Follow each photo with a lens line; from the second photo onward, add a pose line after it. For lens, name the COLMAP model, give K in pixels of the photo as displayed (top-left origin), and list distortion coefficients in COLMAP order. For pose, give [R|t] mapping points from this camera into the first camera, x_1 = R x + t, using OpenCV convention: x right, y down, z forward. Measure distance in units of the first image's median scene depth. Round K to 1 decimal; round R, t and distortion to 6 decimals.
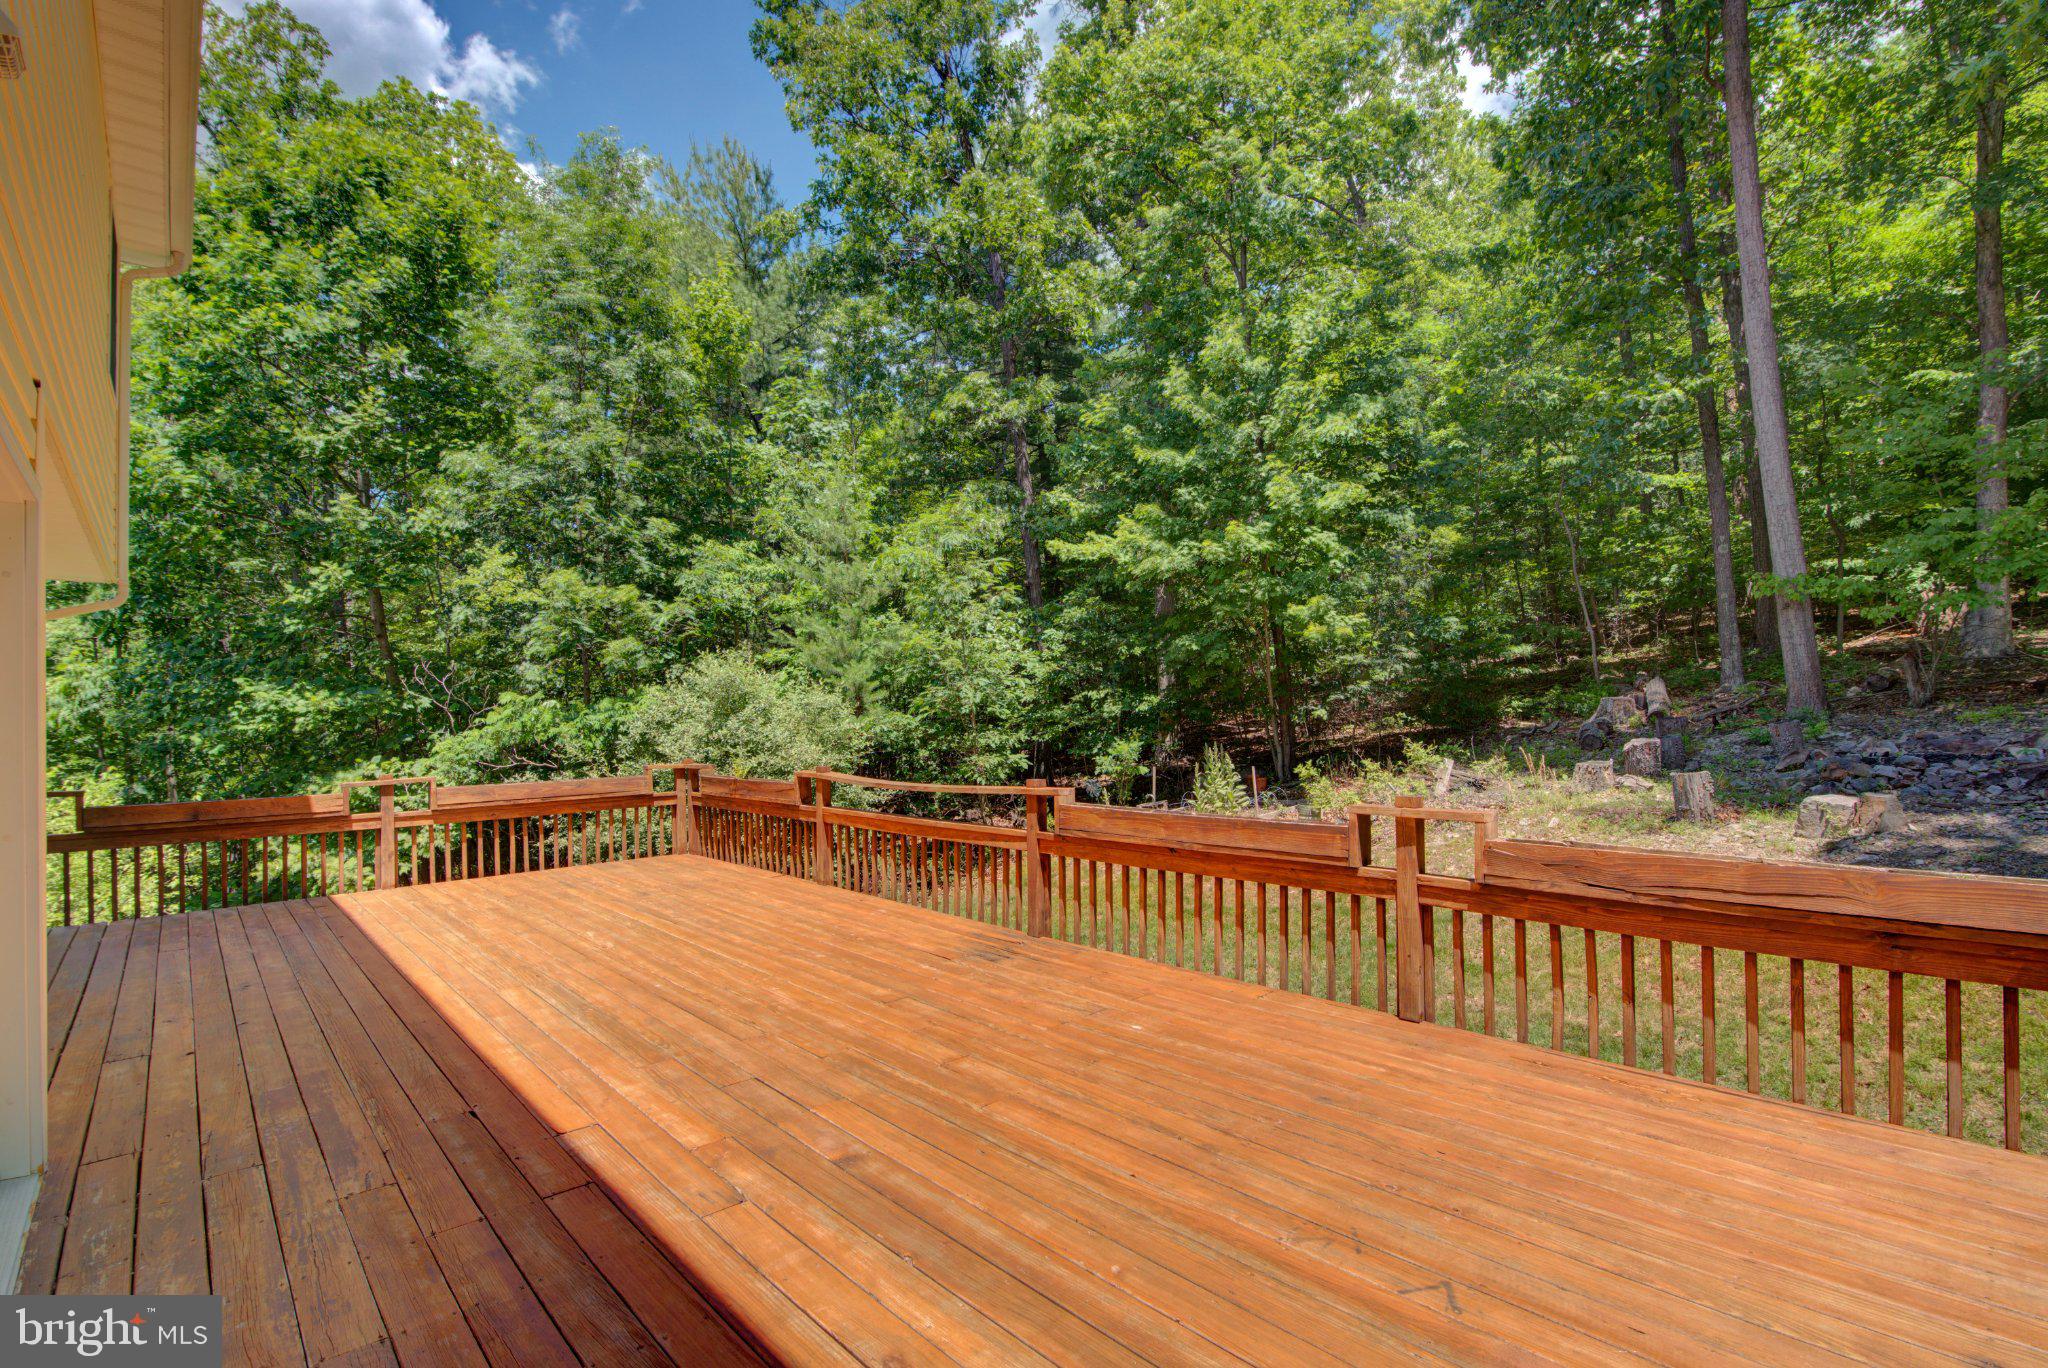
lens RADIAL K [[932.9, 0, 1026.6], [0, 932.9, 694.1], [0, 0, 1]] dist [-0.020920, 0.001904]
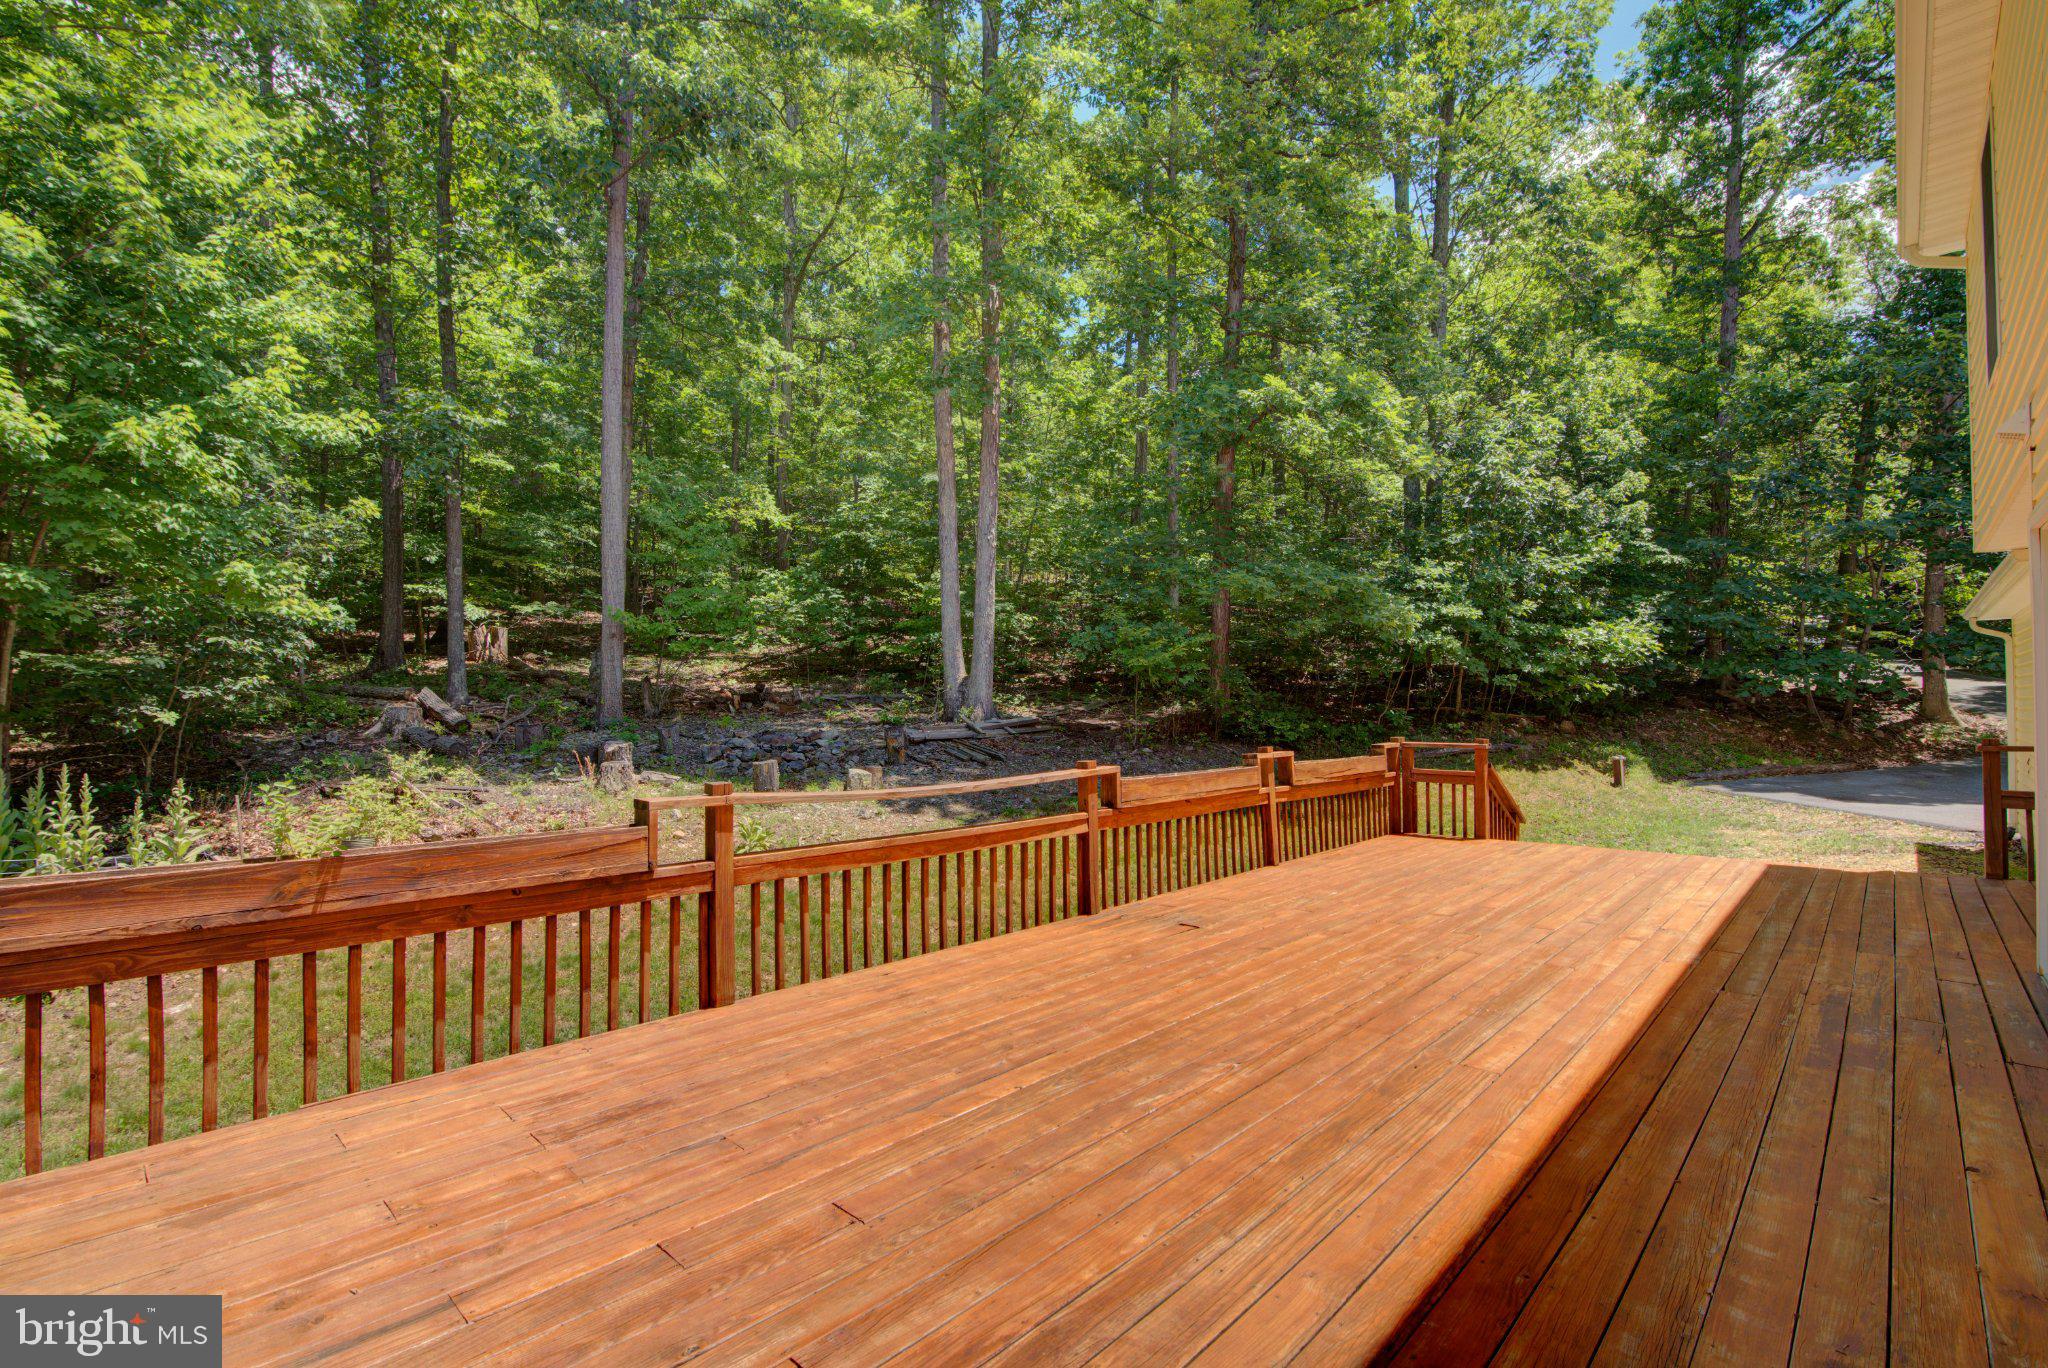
lens RADIAL K [[932.9, 0, 1026.6], [0, 932.9, 694.1], [0, 0, 1]] dist [-0.020920, 0.001904]
pose [[-0.064490, 0.038384, 0.997180, -1.272117], [-0.011257, 0.999168, -0.039189, 0.074492], [-0.997855, -0.013752, -0.064004, 1.429043]]
